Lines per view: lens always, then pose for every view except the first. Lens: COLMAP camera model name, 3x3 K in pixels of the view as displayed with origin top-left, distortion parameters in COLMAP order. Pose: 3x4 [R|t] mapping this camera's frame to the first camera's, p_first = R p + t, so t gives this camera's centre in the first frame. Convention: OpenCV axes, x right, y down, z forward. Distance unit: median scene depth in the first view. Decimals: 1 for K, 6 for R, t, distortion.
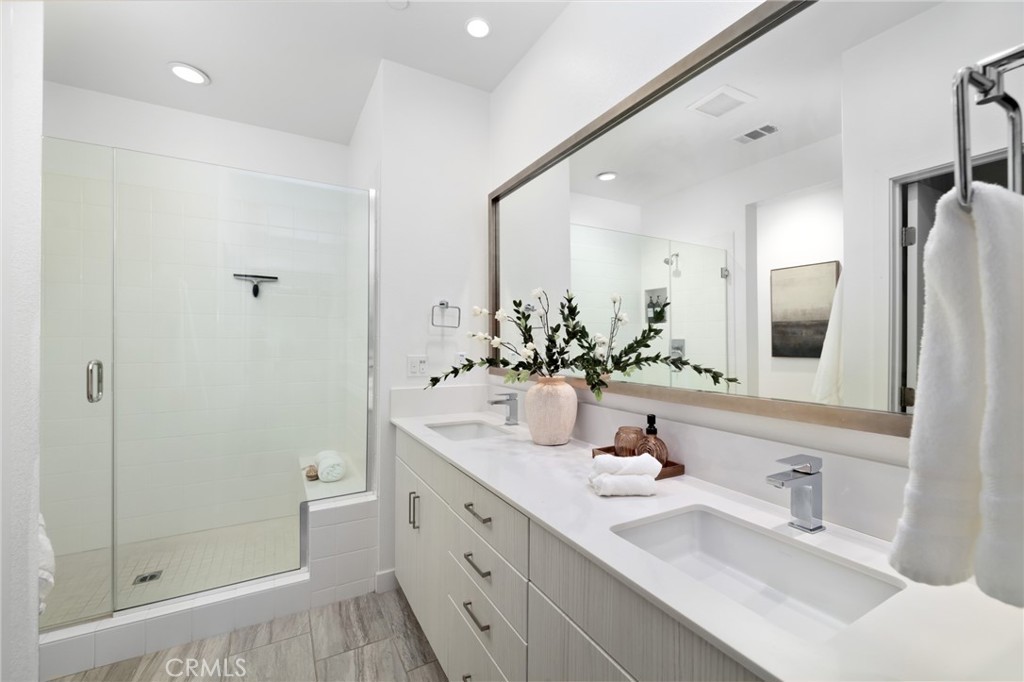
lens RADIAL K [[423.5, 0, 512.0], [0, 423.5, 341.0], [0, 0, 1]] dist [-0.041500, 0.000001]
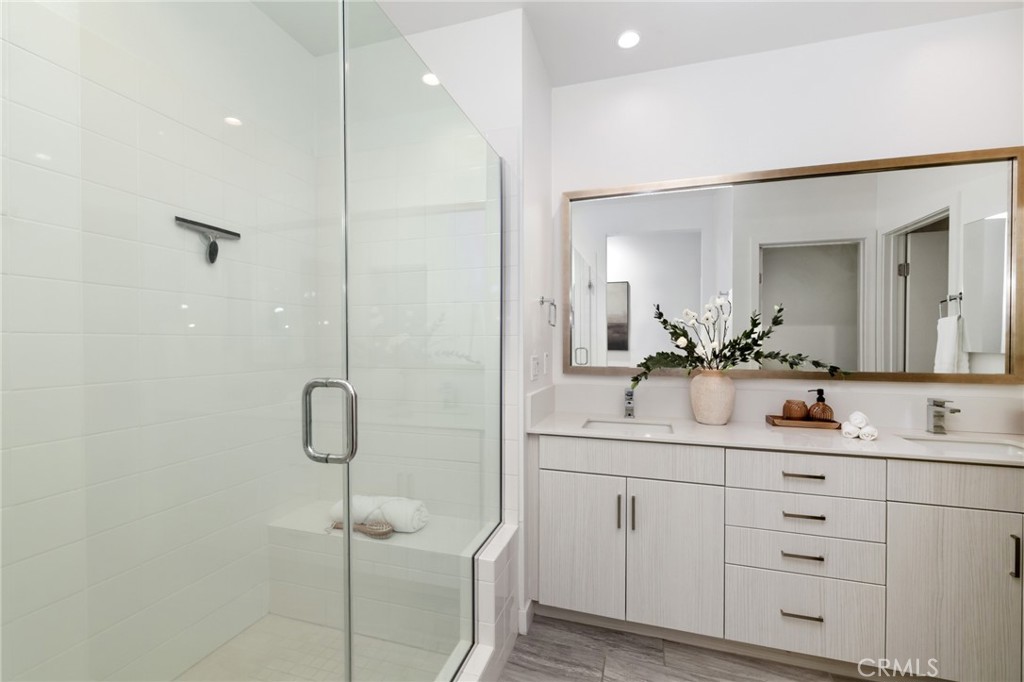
lens RADIAL K [[428.4, 0, 512.0], [0, 428.4, 341.0], [0, 0, 1]] dist [-0.001137, 0.000015]
pose [[0.719591, -0.004138, 0.694385, -0.734825], [-0.006621, 0.999896, 0.012821, -0.009483], [-0.694366, -0.013824, 0.719489, 0.292532]]
